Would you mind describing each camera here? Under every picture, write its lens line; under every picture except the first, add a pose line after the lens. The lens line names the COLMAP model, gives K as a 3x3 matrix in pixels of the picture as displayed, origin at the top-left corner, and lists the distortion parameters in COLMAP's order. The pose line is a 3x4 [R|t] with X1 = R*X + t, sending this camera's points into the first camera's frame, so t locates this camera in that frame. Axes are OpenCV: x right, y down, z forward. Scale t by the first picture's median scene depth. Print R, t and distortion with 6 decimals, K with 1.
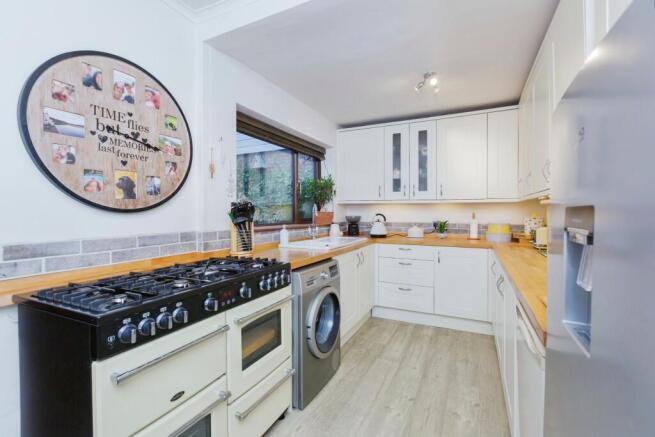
lens RADIAL K [[297.2, 0, 325.8], [0, 297.2, 214.4], [0, 0, 1]] dist [0.000174, 0.000130]
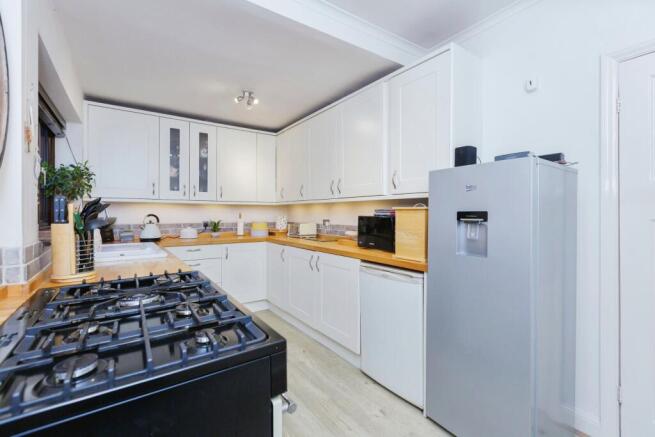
lens RADIAL K [[297.2, 0, 327.2], [0, 297.2, 216.5], [0, 0, 1]] dist [0.000174, 0.000130]
pose [[0.477538, -0.011051, 0.878542, -0.365201], [0.003489, 0.999937, 0.010681, -0.003673], [-0.878604, -0.002035, 0.477547, 0.132802]]
